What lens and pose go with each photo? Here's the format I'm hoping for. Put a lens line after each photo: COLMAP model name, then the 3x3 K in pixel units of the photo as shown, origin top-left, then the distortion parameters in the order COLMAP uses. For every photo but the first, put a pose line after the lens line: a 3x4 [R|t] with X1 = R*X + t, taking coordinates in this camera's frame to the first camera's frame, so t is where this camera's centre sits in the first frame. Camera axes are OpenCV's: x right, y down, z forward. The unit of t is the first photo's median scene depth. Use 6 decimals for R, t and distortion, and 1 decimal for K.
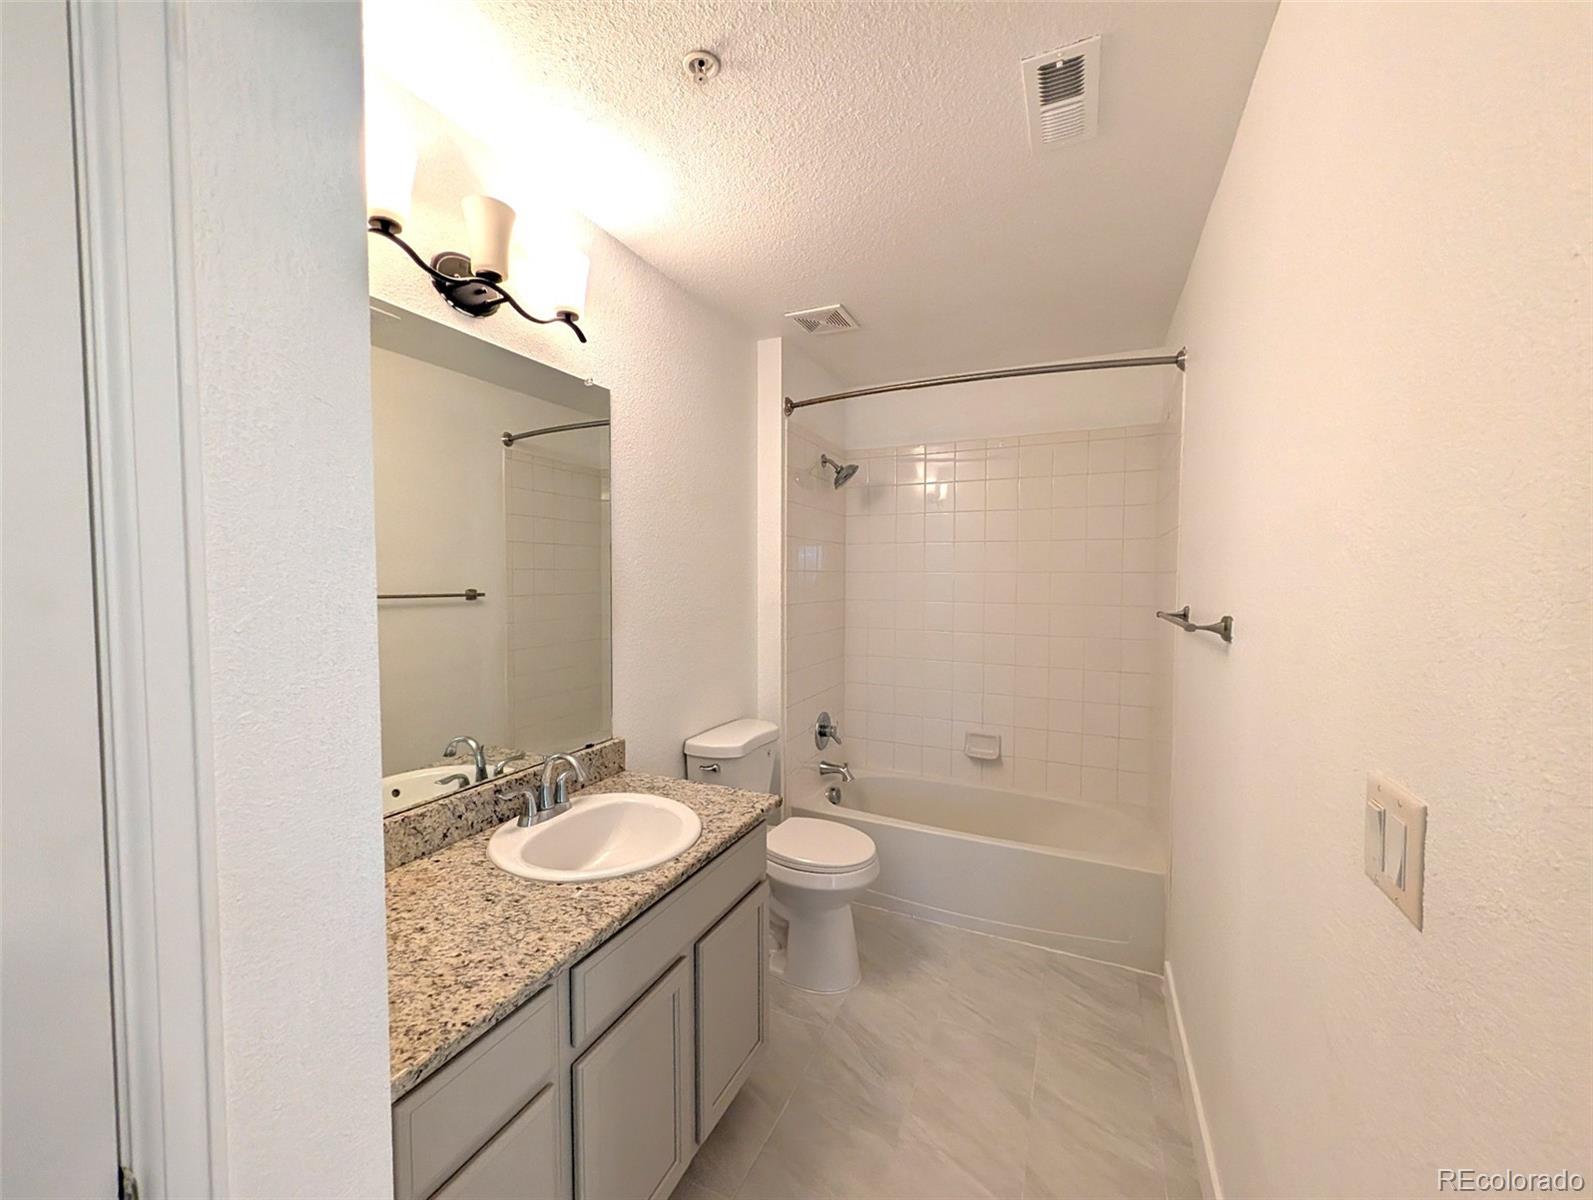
lens RADIAL K [[642.5, 0, 795.4], [0, 642.5, 614.0], [0, 0, 1]] dist [-0.003478, -0.000440]
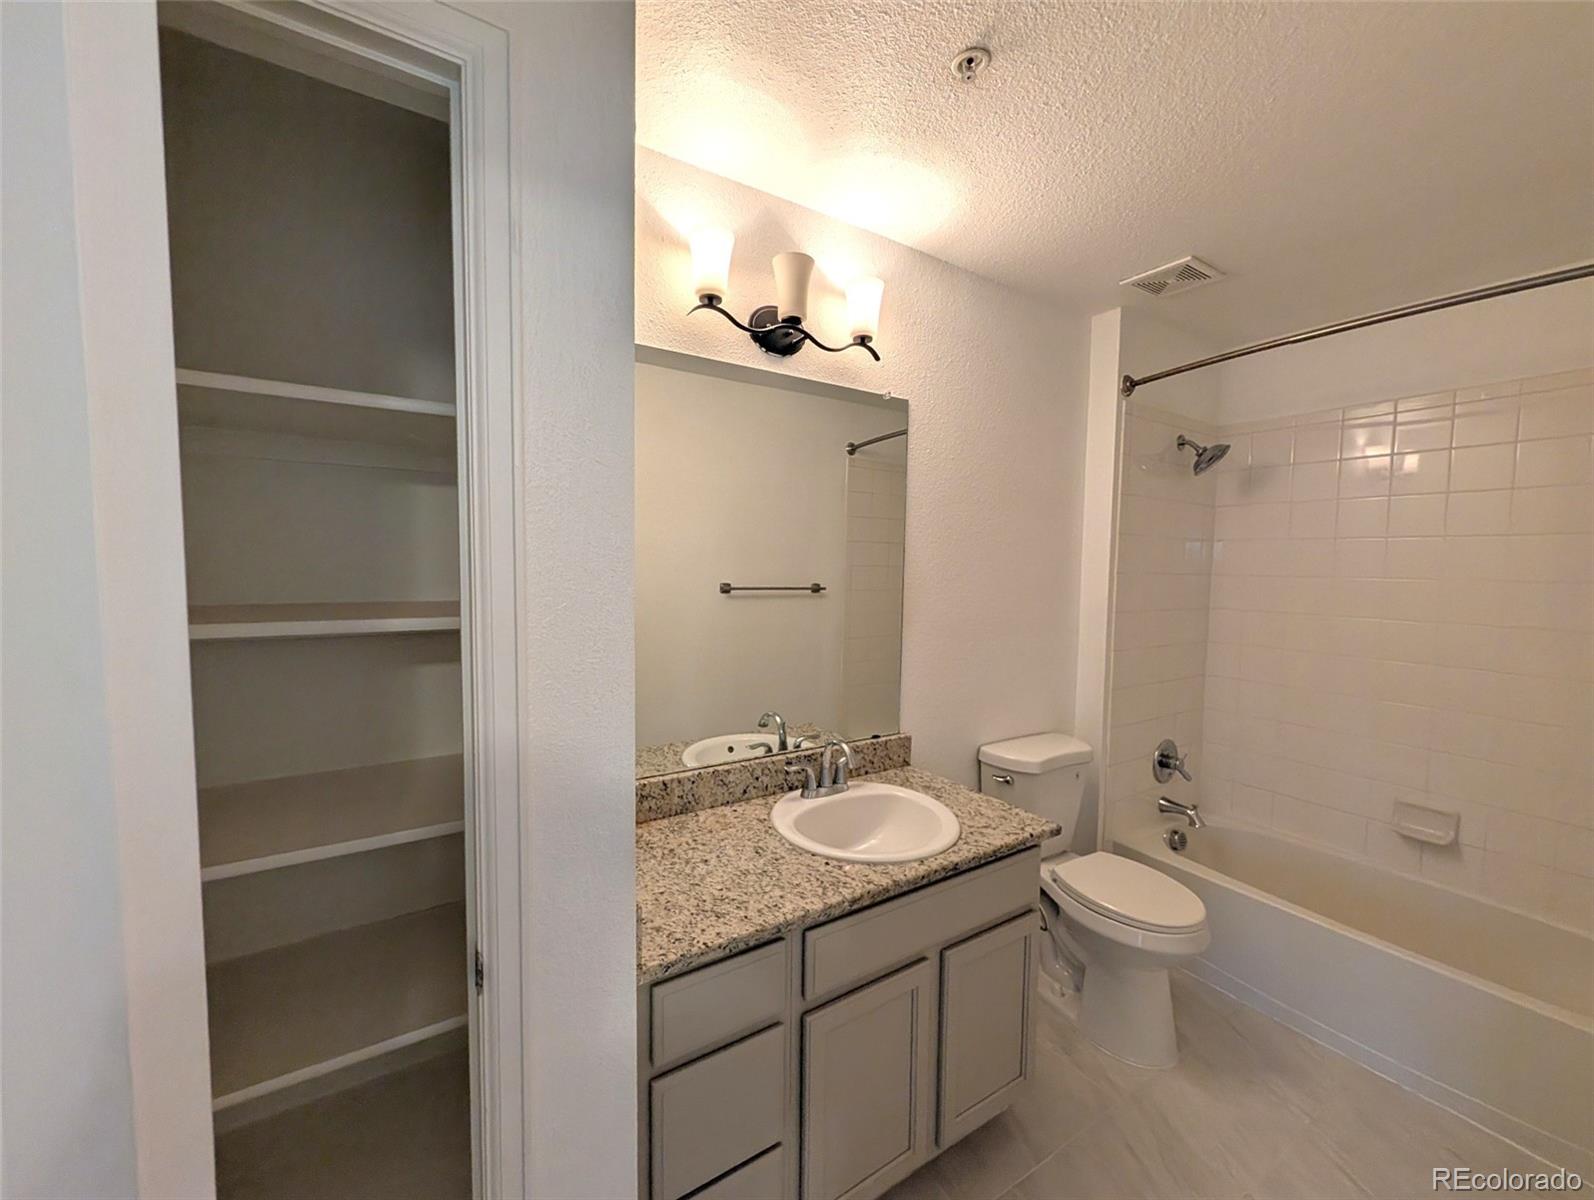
lens RADIAL K [[642.9, 0, 782.5], [0, 642.9, 614.1], [0, 0, 1]] dist [-0.003478, -0.000440]
pose [[0.830857, 0.054706, -0.553791, 0.143733], [-0.046516, 0.998501, 0.028847, -0.024410], [0.554539, 0.001792, 0.832156, 0.022279]]
